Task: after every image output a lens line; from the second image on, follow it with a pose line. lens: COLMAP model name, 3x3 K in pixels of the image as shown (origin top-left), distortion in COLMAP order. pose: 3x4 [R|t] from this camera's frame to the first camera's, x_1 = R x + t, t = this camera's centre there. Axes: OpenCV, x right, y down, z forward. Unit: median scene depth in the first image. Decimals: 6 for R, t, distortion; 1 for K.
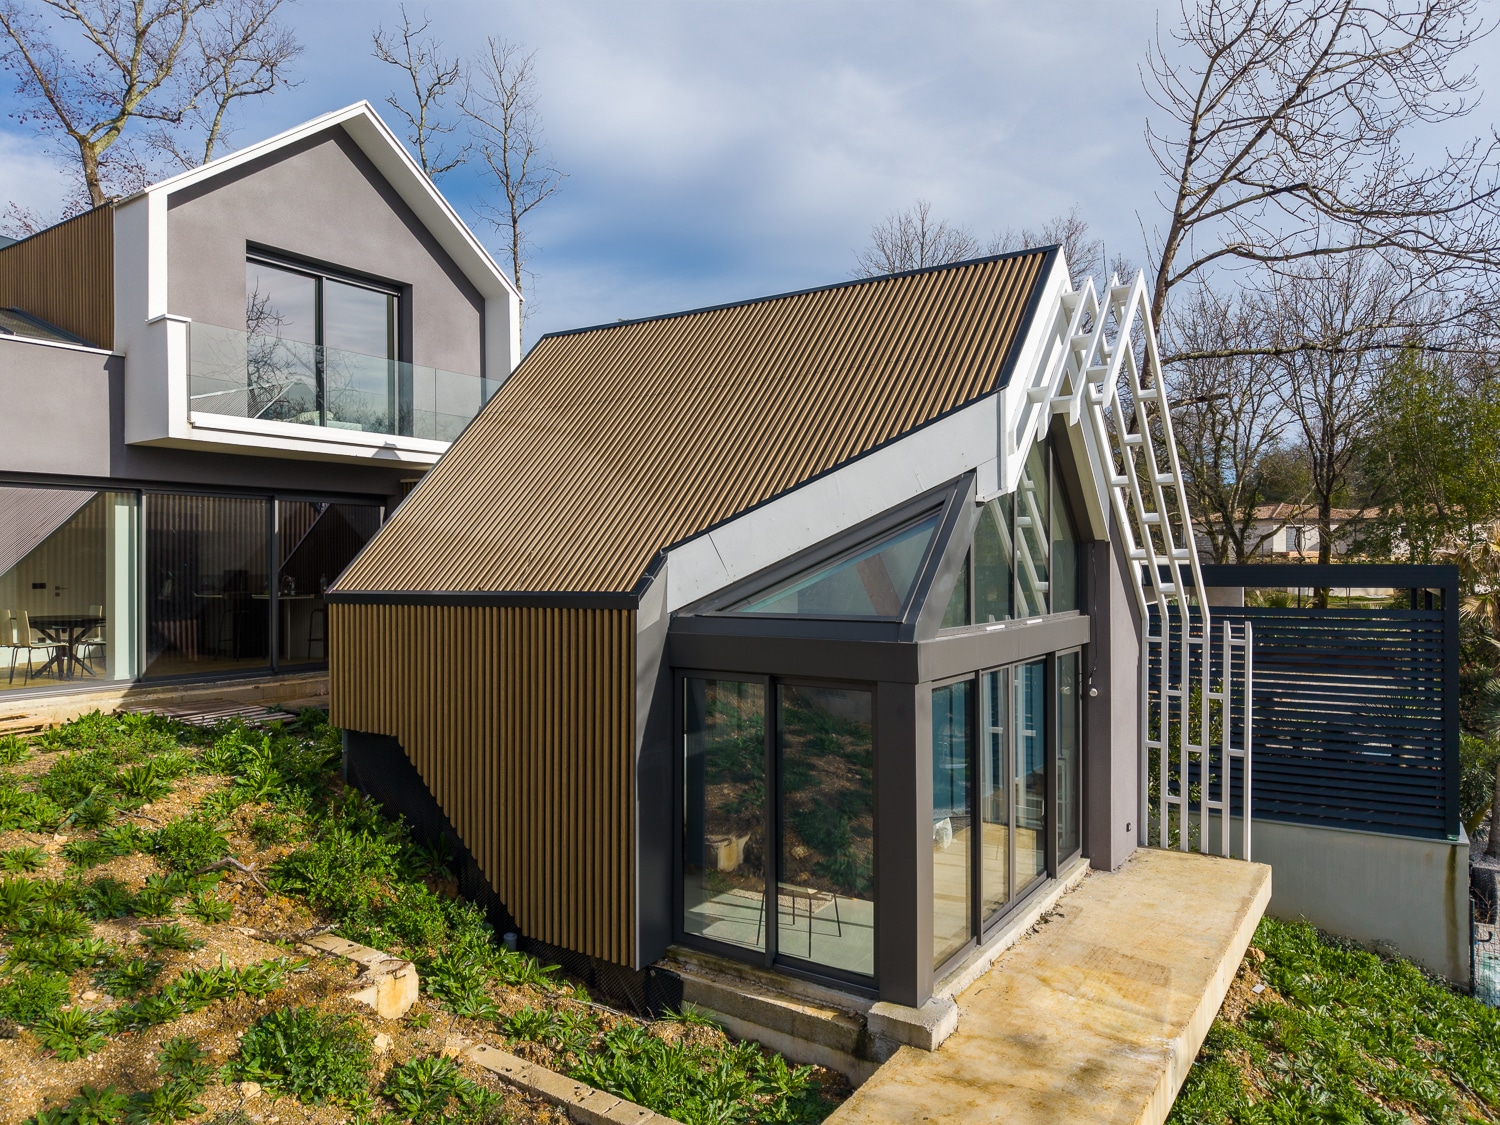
lens RADIAL K [[1002.9, 0, 748.3], [0, 1002.9, 560.1], [0, 0, 1]] dist [0.024897, -0.025069]
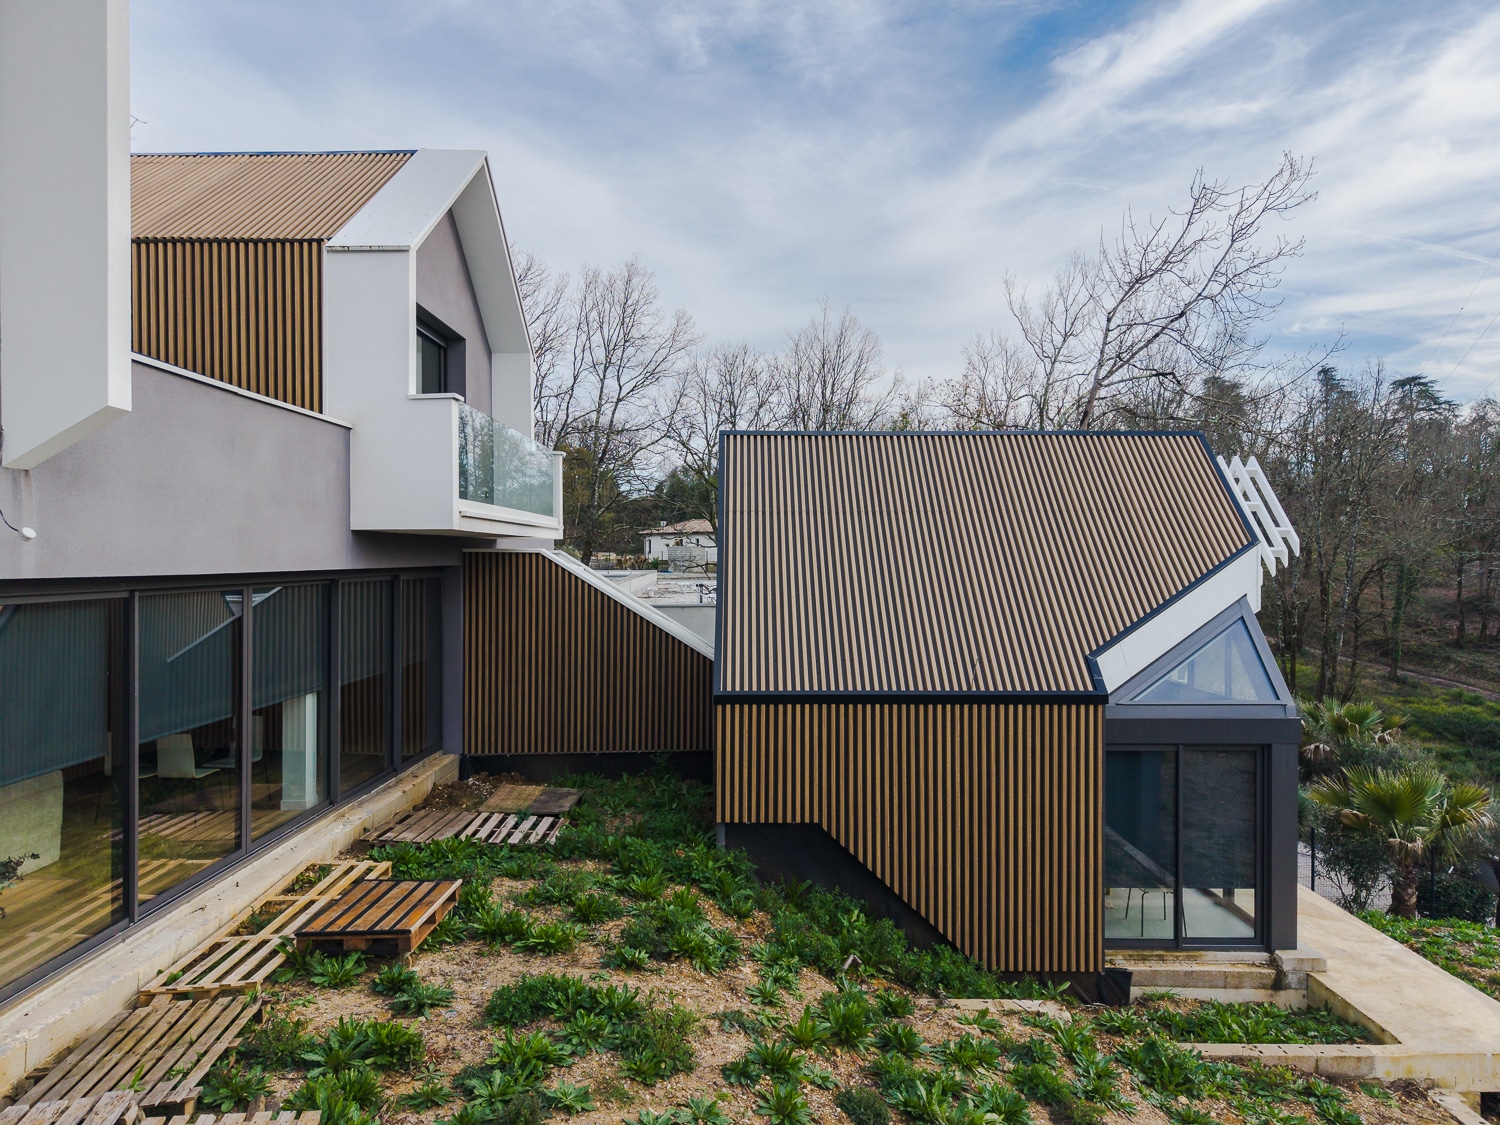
lens RADIAL K [[1002.9, 0, 751.3], [0, 1002.9, 569.1], [0, 0, 1]] dist [0.024897, -0.025069]
pose [[0.828552, -0.004836, 0.559892, -0.806896], [-0.003150, 0.999907, 0.013297, -0.096069], [-0.559904, -0.012781, 0.828459, 0.099680]]
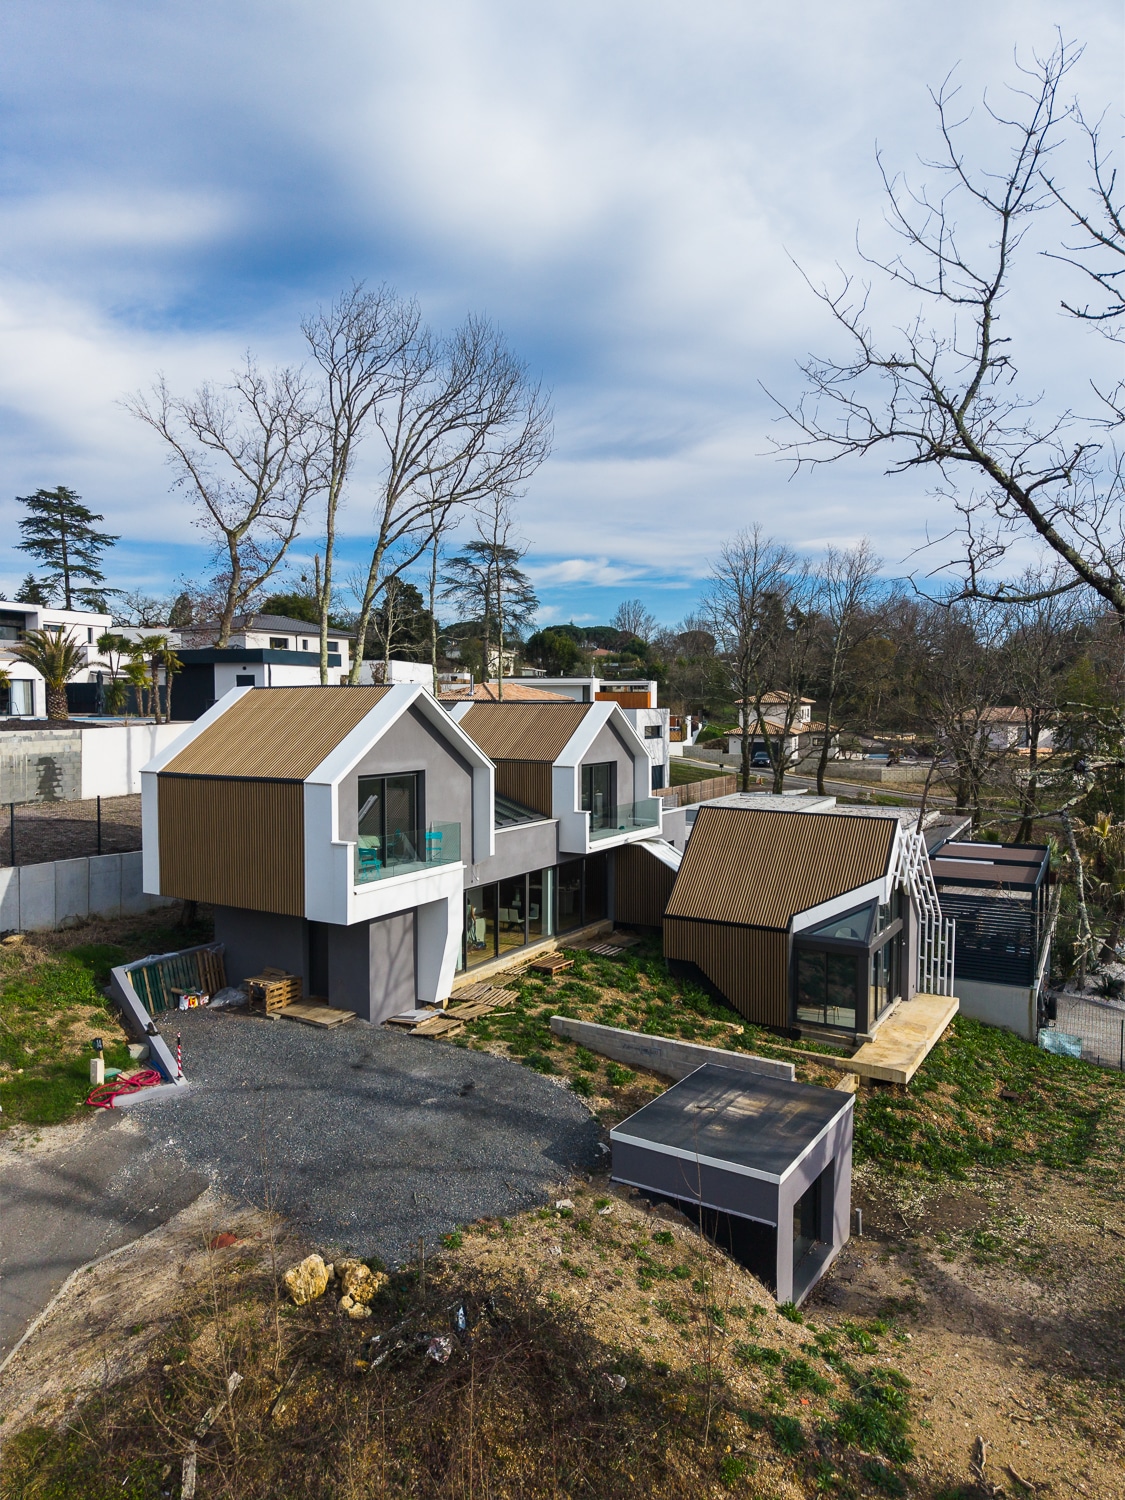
lens RADIAL K [[1002.9, 0, 564.5], [0, 1002.9, 748.4], [0, 0, 1]] dist [0.024897, -0.025069]
pose [[0.998691, -0.000762, 0.051150, -0.737434], [-0.001909, 0.998637, 0.052156, -0.540992], [-0.051120, -0.052186, 0.997328, -1.723136]]
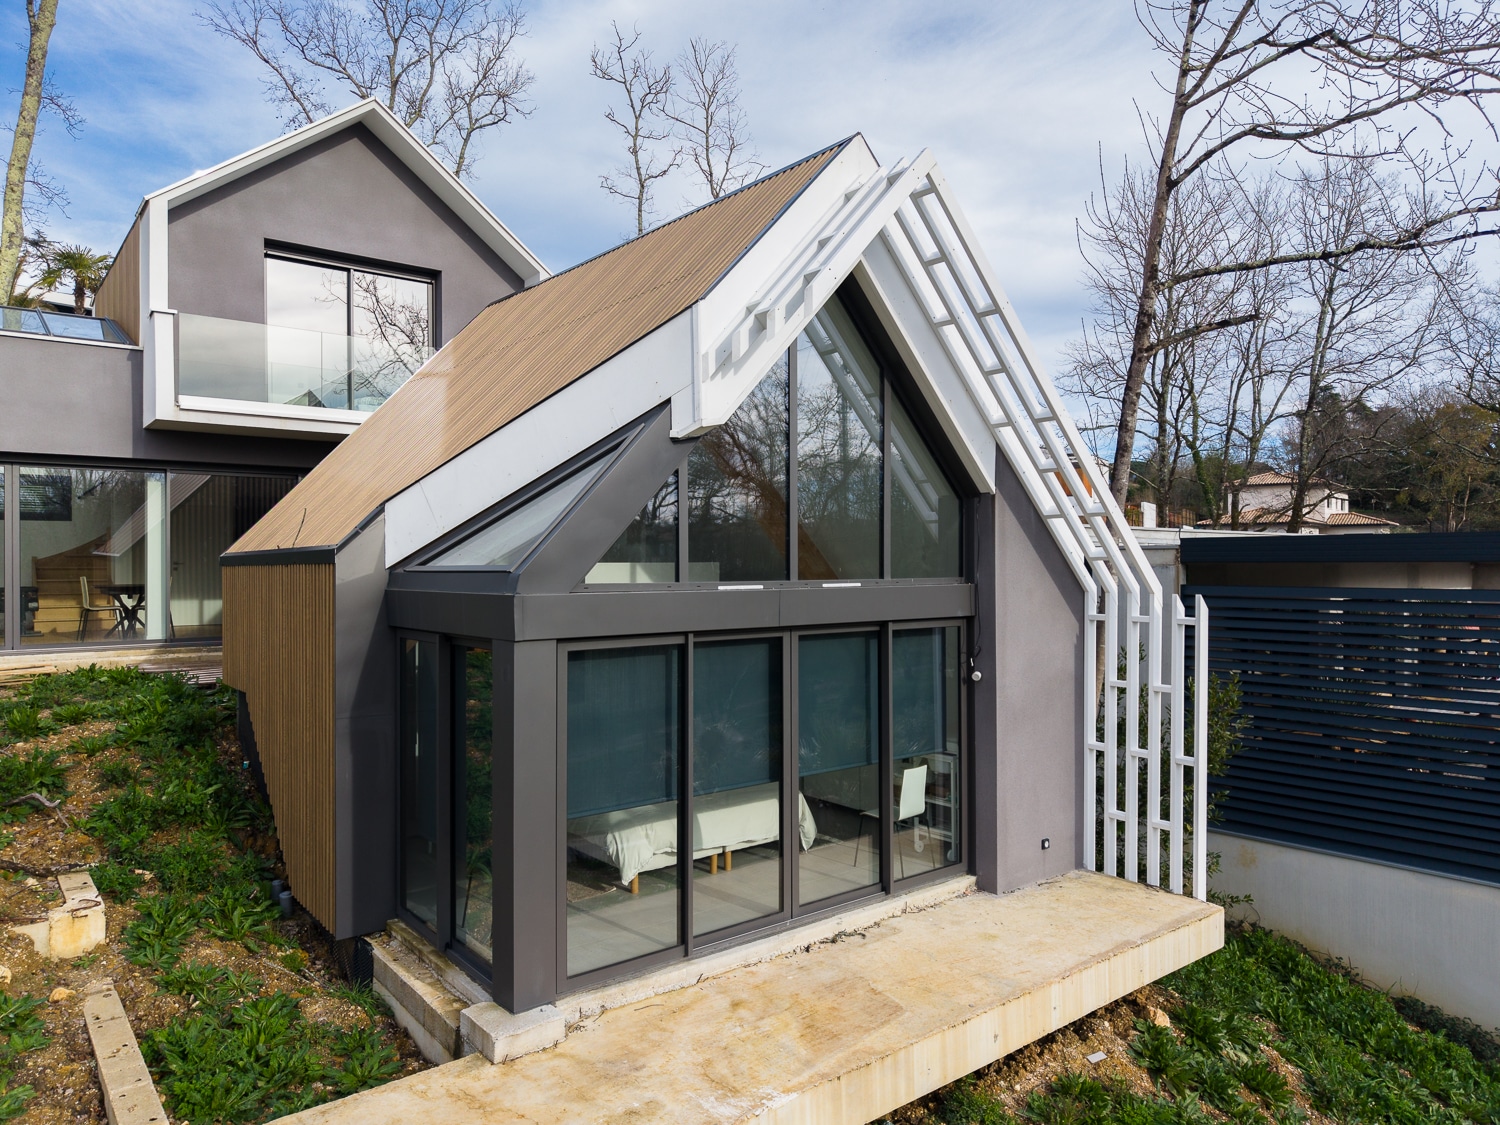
lens RADIAL K [[1002.9, 0, 750.8], [0, 1002.9, 557.7], [0, 0, 1]] dist [0.024897, -0.025069]
pose [[0.954910, -0.000446, -0.296894, 0.353827], [0.000204, 1.000000, -0.000847, 0.029546], [0.296894, 0.000748, 0.954910, 0.131419]]
